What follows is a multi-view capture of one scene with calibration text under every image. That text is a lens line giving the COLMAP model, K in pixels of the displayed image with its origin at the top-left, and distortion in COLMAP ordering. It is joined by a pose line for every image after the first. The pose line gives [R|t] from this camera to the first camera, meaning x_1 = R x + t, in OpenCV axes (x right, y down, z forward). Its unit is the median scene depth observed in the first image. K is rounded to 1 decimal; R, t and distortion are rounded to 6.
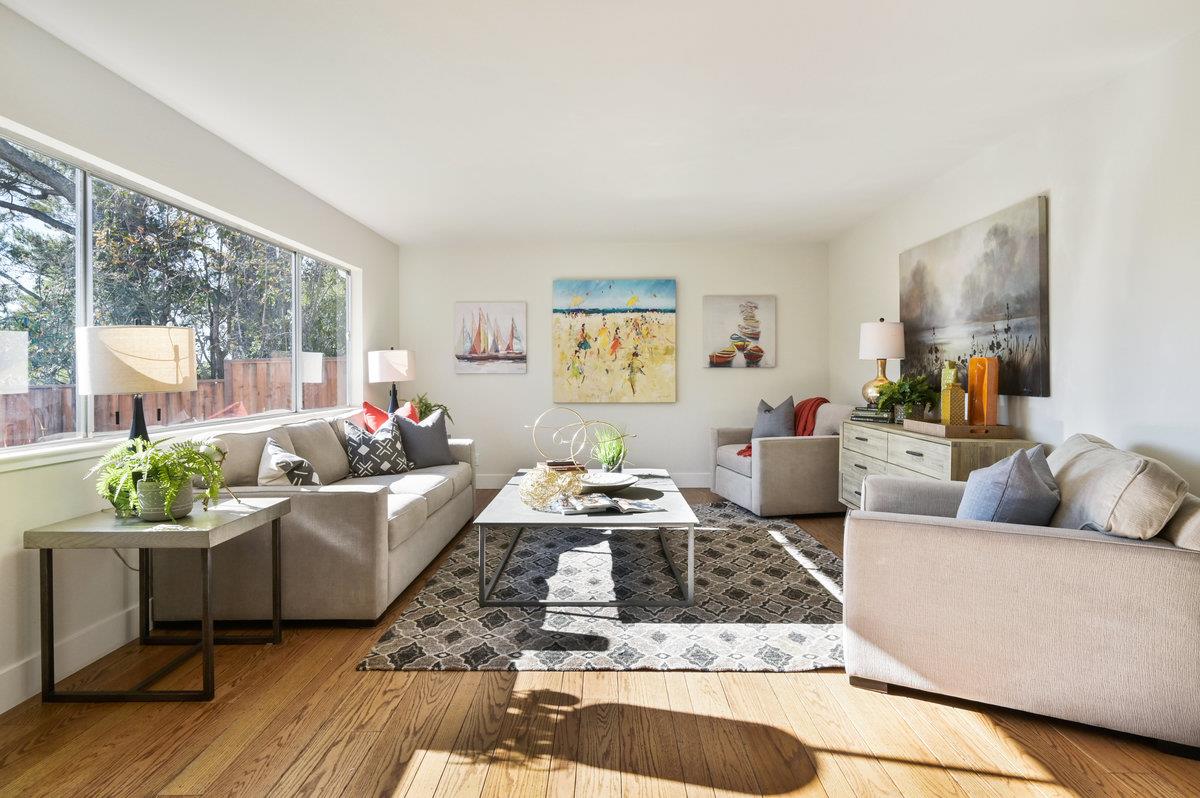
lens RADIAL K [[608.3, 0, 613.1], [0, 608.3, 362.1], [0, 0, 1]] dist [-0.000382, -0.000240]
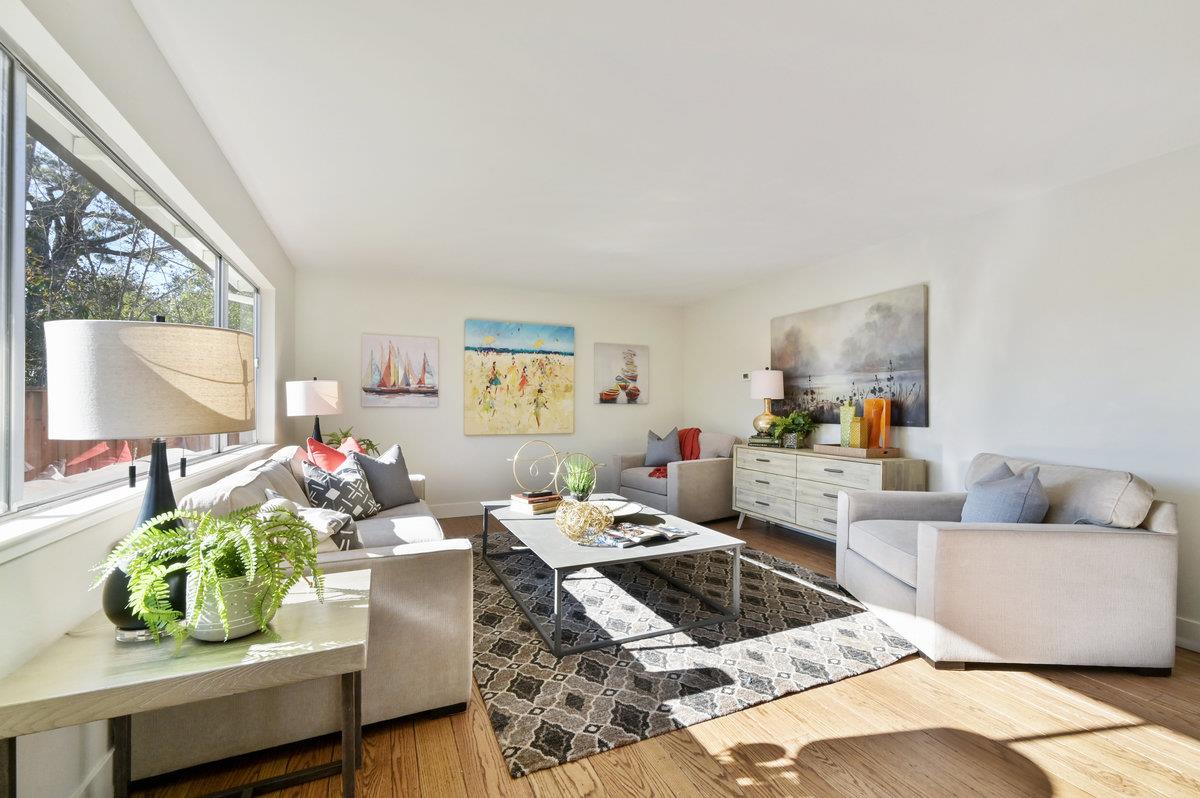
lens RADIAL K [[479.9, 0, 600.0], [0, 479.9, 399.0], [0, 0, 1]] dist [-0.002803, -0.000255]
pose [[0.916618, 0.015150, 0.399477, -0.367774], [-0.014957, 0.999882, -0.003602, 0.006187], [-0.399484, -0.002673, 0.916736, 0.242319]]
